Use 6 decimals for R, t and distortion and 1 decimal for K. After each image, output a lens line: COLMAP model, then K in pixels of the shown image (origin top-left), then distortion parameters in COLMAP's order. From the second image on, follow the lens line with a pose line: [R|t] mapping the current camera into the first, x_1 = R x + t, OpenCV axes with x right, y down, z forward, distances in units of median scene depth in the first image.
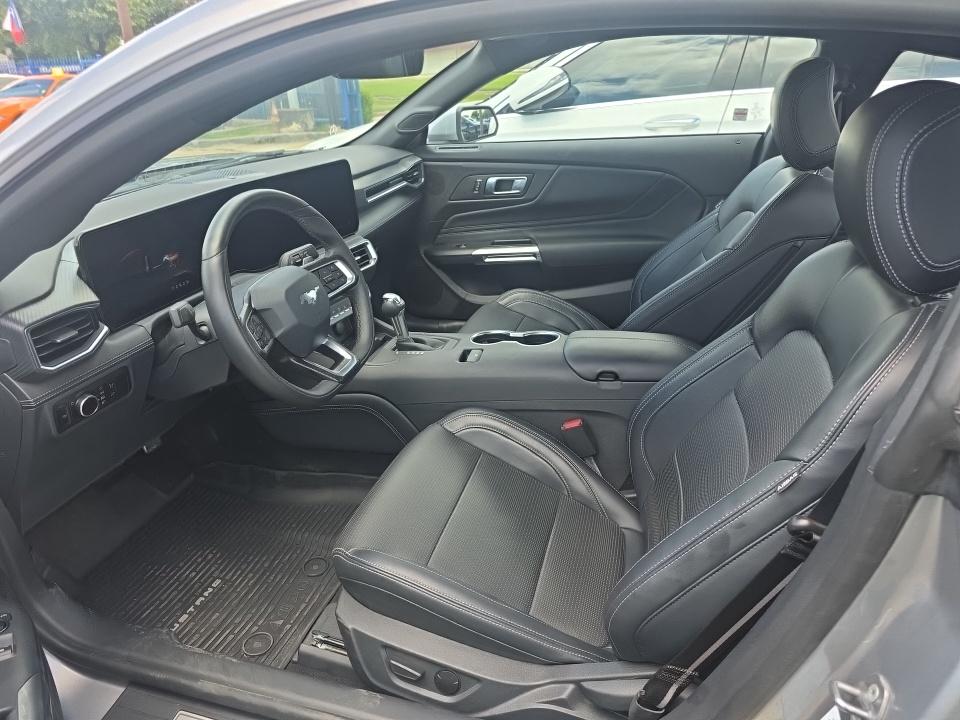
lens RADIAL K [[643.9, 0, 479.1], [0, 643.9, 360.2], [0, 0, 1]] dist [0.000155, -0.012395]
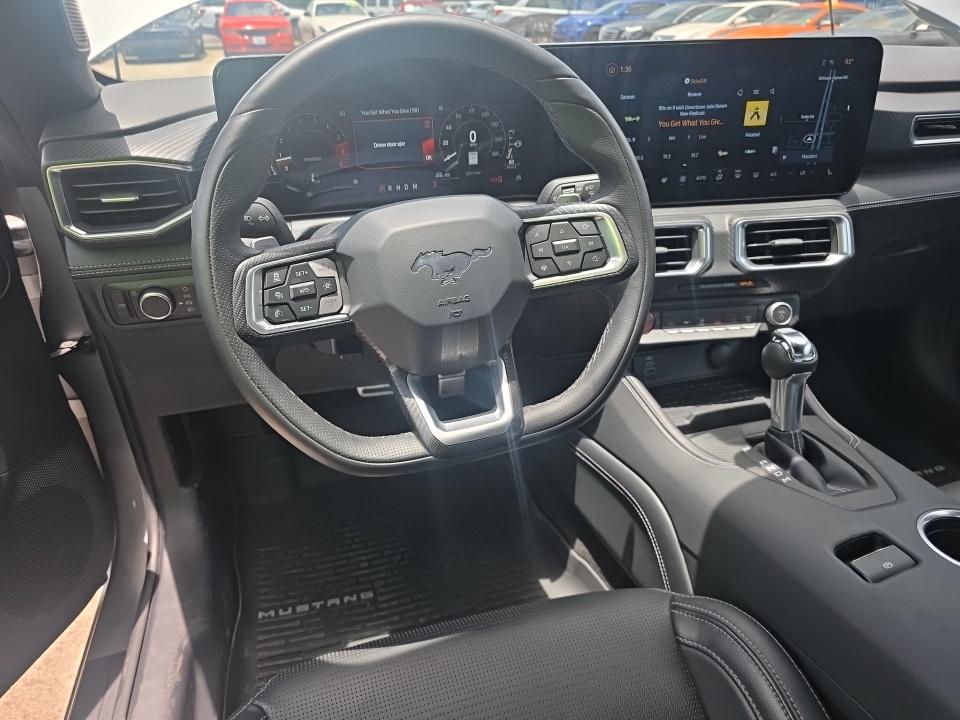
lens RADIAL K [[643.9, 0, 481.8], [0, 643.9, 359.2], [0, 0, 1]] dist [0.000155, -0.012395]
pose [[0.539861, 0.411525, -0.734301, 0.096200], [-0.358357, 0.901706, 0.241879, -0.125264], [0.761663, 0.132561, 0.634269, 0.580542]]
